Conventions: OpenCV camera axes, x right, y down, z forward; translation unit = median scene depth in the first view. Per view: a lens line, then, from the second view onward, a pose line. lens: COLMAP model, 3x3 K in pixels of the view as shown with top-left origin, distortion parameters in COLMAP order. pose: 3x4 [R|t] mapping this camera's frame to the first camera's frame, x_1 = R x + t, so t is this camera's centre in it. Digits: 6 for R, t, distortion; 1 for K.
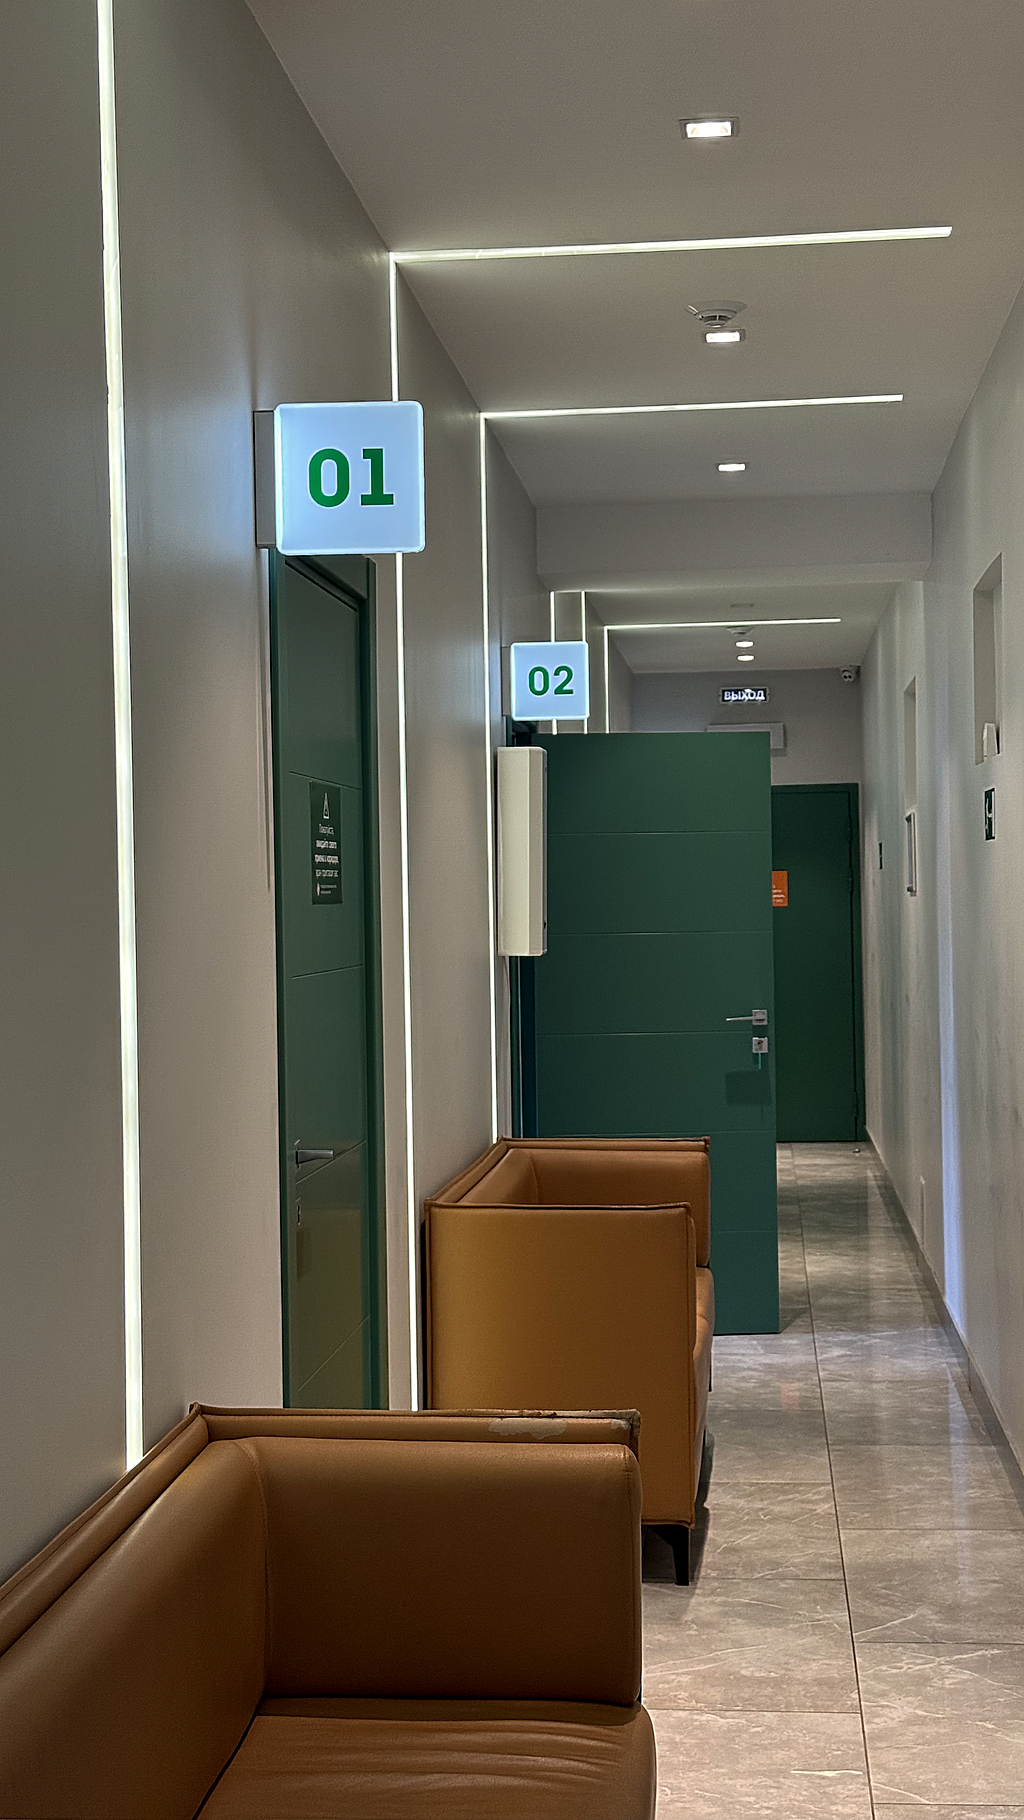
lens RADIAL K [[2141.3, 0, 512.0], [0, 2141.3, 910.0], [0, 0, 1]] dist [0.003021, 0.004120]
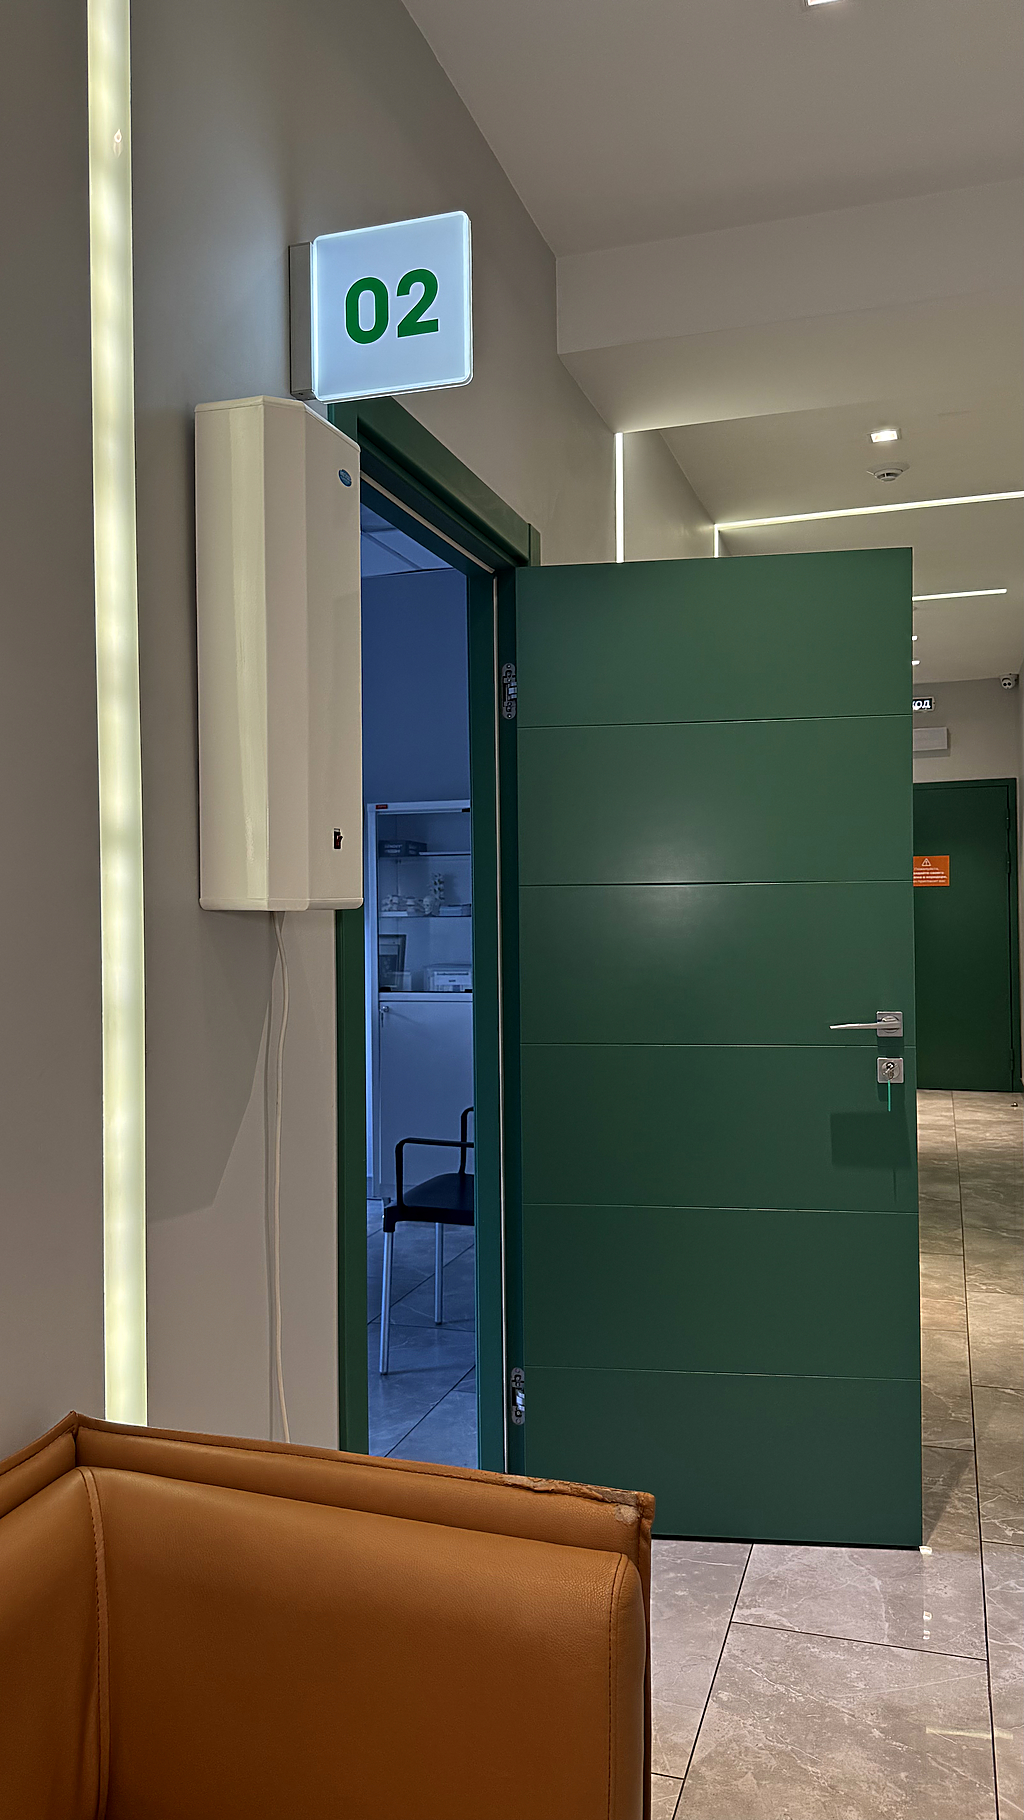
lens RADIAL K [[1283.1, 0, 512.0], [0, 1283.1, 910.0], [0, 0, 1]] dist [-0.001727, -0.001826]
pose [[0.979305, 0.004452, -0.202339, 0.073276], [-0.003310, 0.999977, 0.005983, 0.014667], [0.202361, -0.005189, 0.979297, 0.544769]]
